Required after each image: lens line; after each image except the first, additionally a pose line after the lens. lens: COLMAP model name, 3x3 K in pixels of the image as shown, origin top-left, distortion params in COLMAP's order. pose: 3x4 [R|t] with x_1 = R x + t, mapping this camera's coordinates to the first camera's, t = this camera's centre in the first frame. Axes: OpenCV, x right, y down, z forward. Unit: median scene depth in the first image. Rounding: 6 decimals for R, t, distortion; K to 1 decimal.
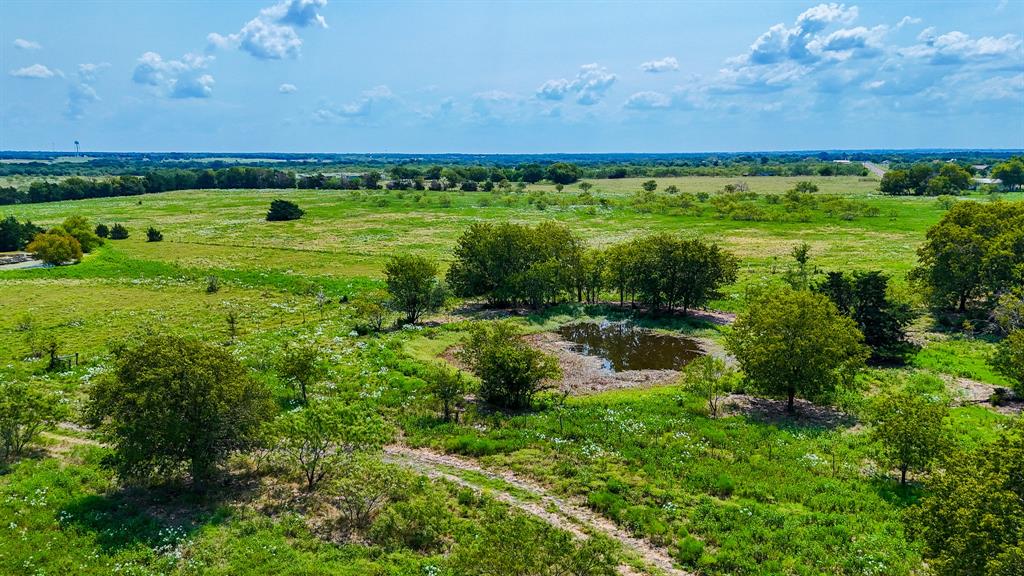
lens RADIAL K [[757.4, 0, 527.5], [0, 757.4, 273.4], [0, 0, 1]] dist [0.073425, -0.071895]
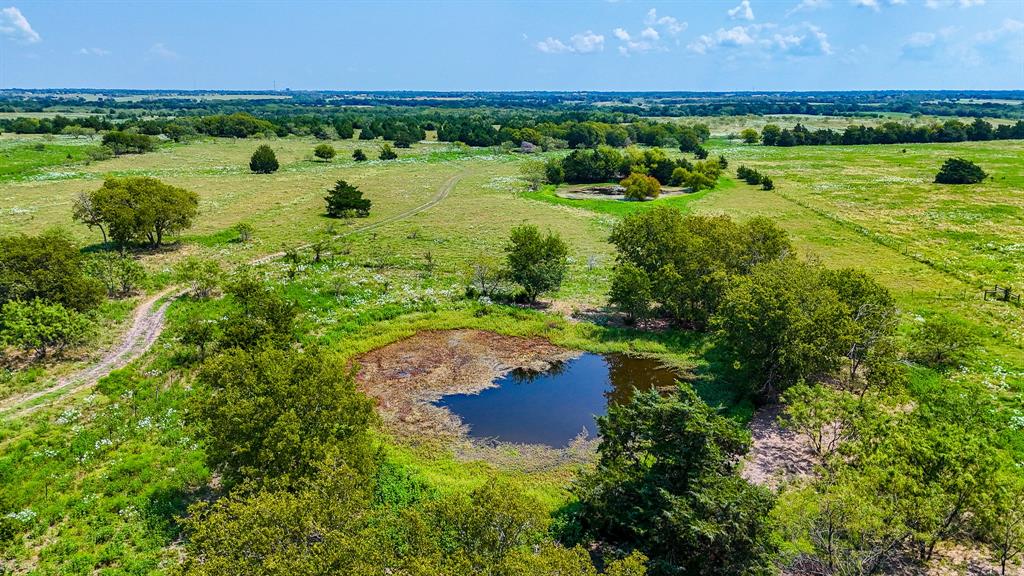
lens RADIAL K [[757.4, 0, 513.9], [0, 757.4, 285.7], [0, 0, 1]] dist [0.073425, -0.071895]
pose [[0.400439, 0.227754, -0.887568, 0.149128], [-0.145831, 0.972113, 0.183654, -0.026714], [0.904645, 0.055893, 0.422486, 0.127086]]
